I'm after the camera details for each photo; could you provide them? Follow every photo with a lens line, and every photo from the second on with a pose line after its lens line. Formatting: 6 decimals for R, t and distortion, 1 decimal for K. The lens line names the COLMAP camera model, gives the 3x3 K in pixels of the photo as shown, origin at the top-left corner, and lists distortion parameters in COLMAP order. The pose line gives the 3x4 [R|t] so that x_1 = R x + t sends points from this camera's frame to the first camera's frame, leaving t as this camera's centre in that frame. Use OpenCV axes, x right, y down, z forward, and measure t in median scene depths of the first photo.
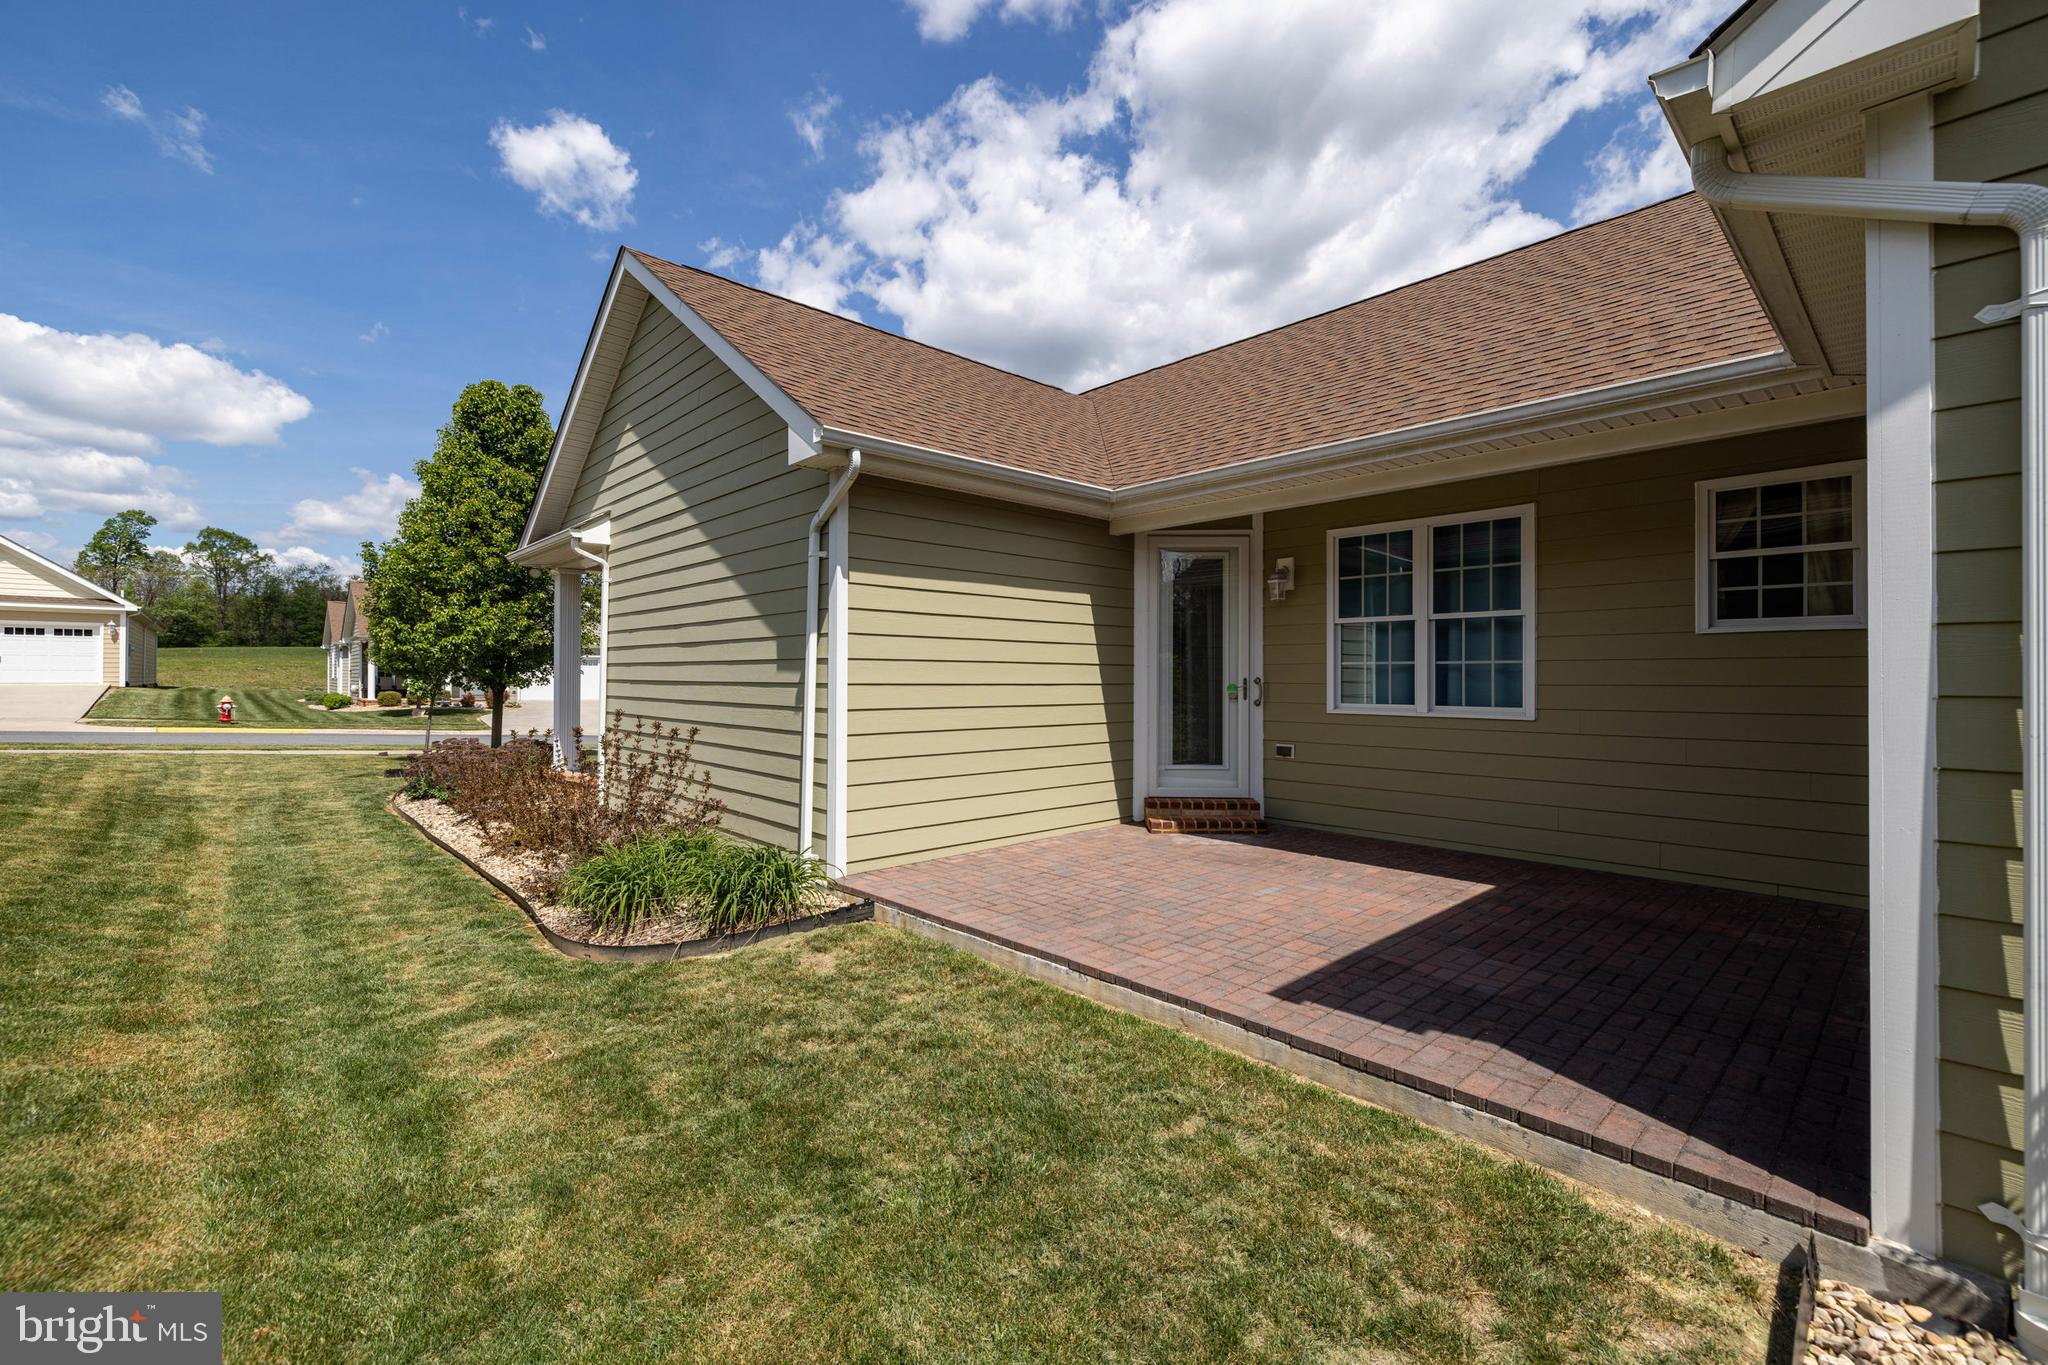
lens RADIAL K [[851.7, 0, 1026.0], [0, 851.7, 667.0], [0, 0, 1]] dist [0.001296, -0.000216]
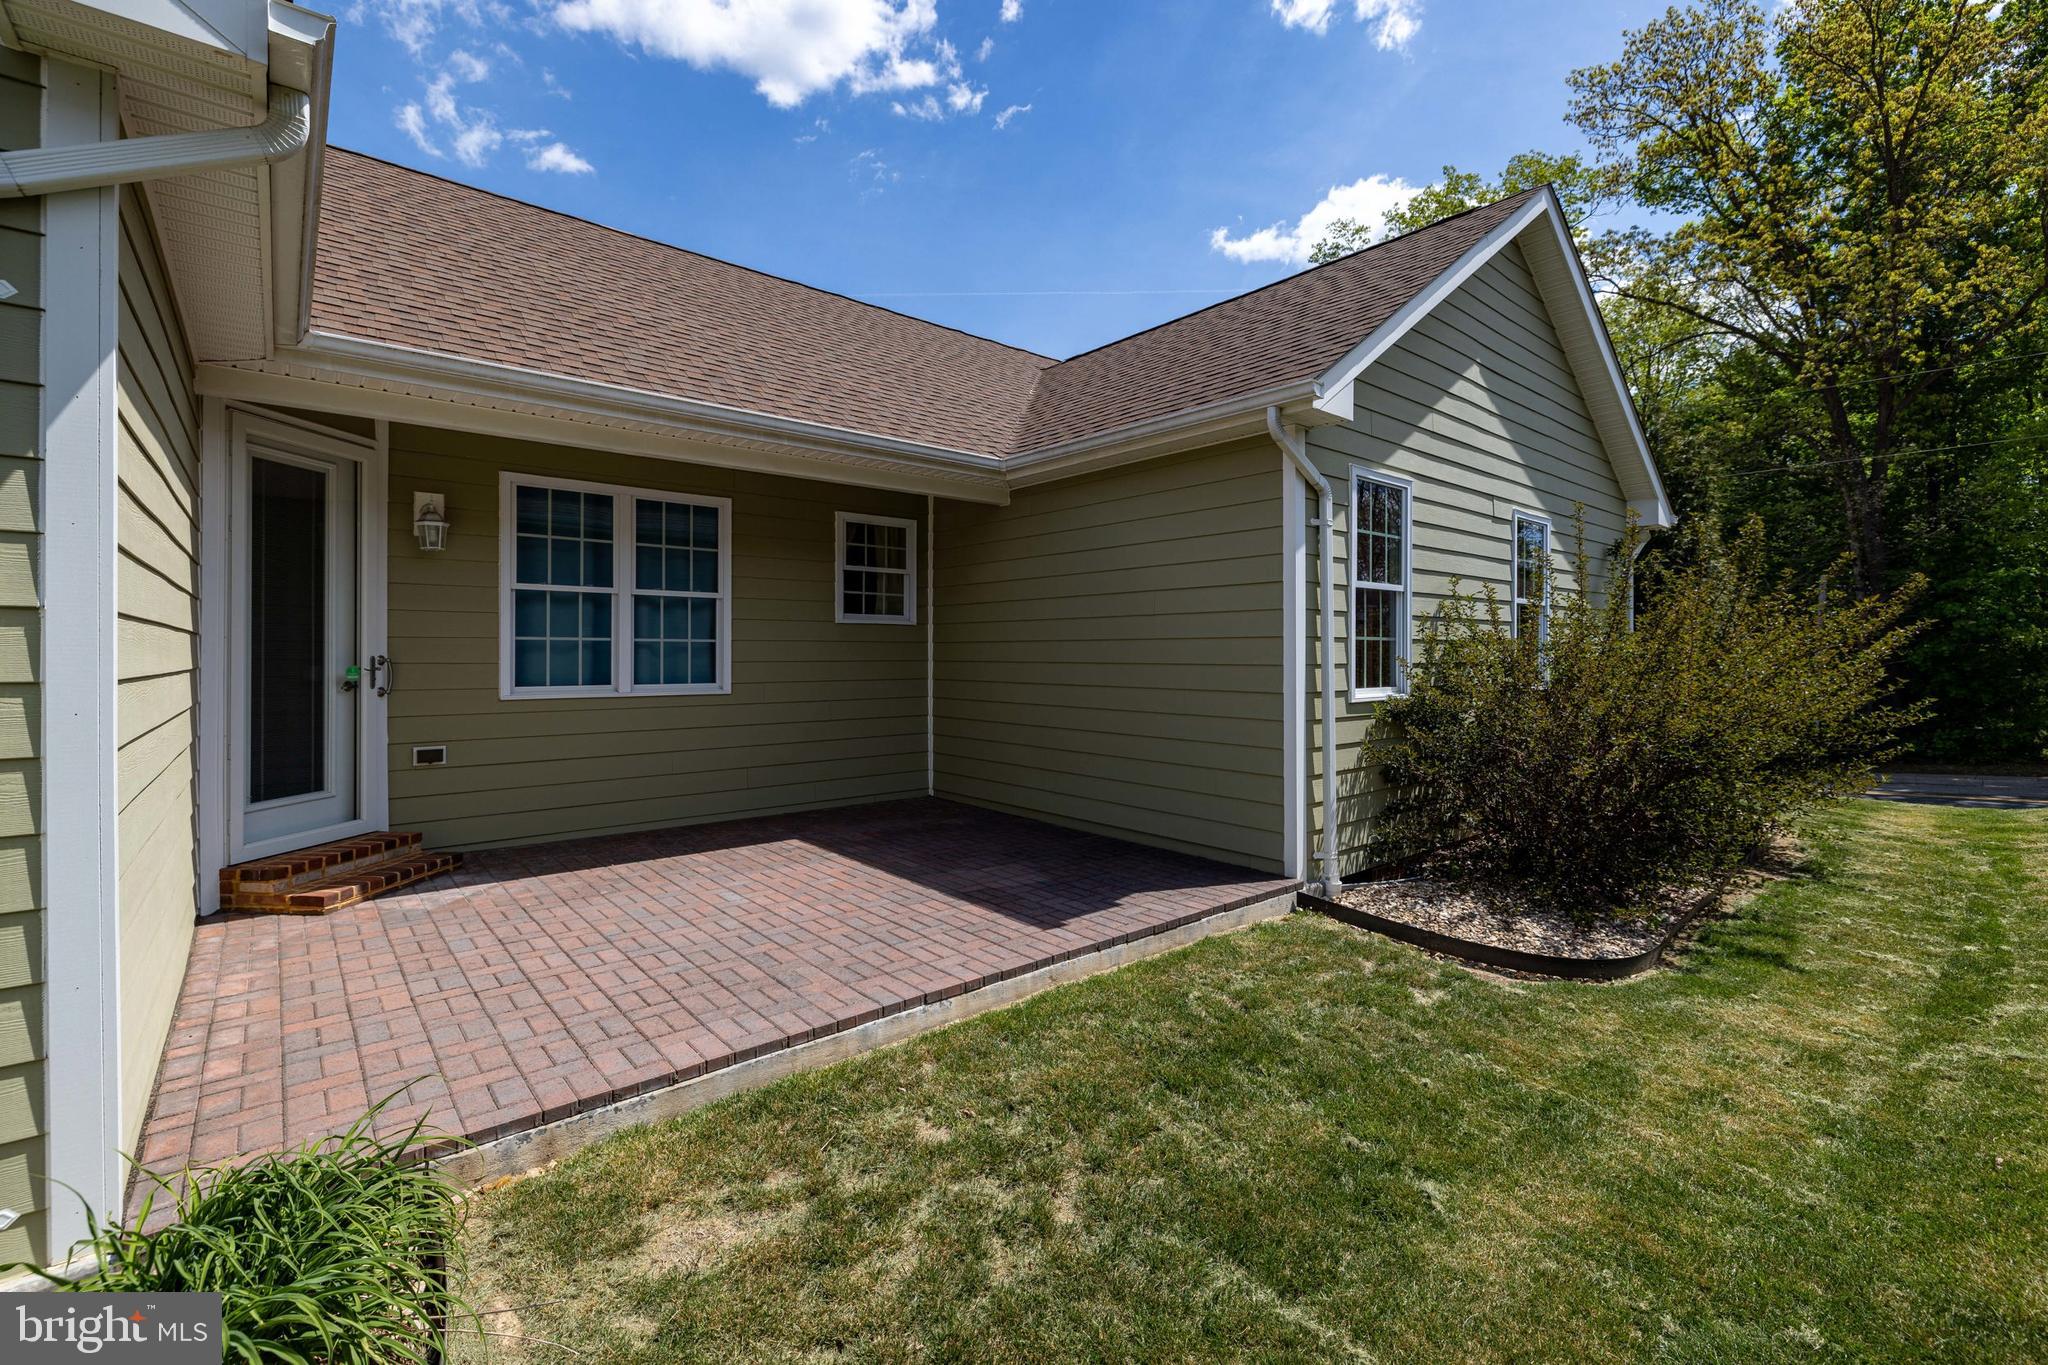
lens RADIAL K [[860.7, 0, 1031.1], [0, 860.7, 655.6], [0, 0, 1]] dist [-0.000156, 0.000417]
pose [[0.054566, -0.004340, 0.998501, -0.498915], [-0.013155, 0.999901, 0.005065, 0.002010], [-0.998424, -0.013412, 0.054503, 0.539130]]
